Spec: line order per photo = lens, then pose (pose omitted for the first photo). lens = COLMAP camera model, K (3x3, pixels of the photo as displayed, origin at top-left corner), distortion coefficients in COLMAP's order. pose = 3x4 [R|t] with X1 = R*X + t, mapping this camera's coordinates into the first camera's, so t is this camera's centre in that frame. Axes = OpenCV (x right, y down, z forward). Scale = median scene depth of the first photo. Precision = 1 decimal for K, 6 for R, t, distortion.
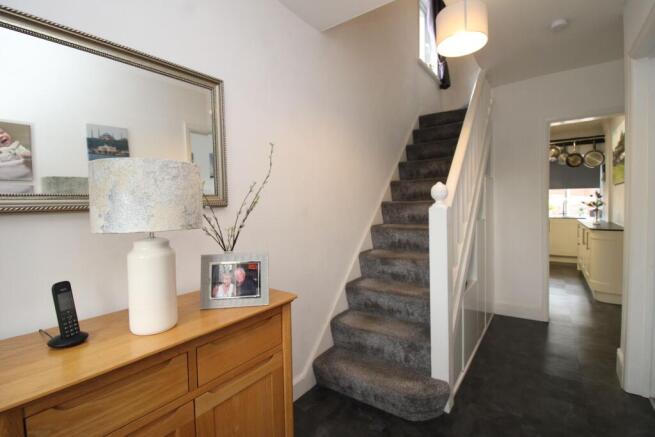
lens RADIAL K [[310.4, 0, 330.4], [0, 310.4, 218.5], [0, 0, 1]] dist [-0.003332, -0.000452]
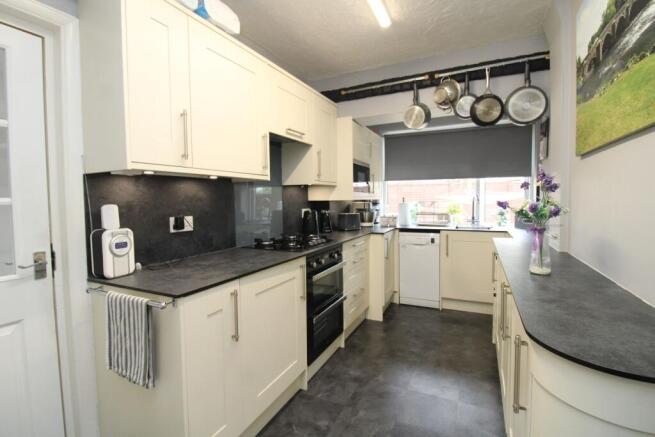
lens RADIAL K [[310.4, 0, 324.9], [0, 310.4, 214.2], [0, 0, 1]] dist [-0.003332, -0.000452]
pose [[0.988692, 0.002561, 0.149940, 0.483105], [-0.003240, 0.999986, 0.004284, -0.035562], [-0.149926, -0.004721, 0.988686, 0.582660]]
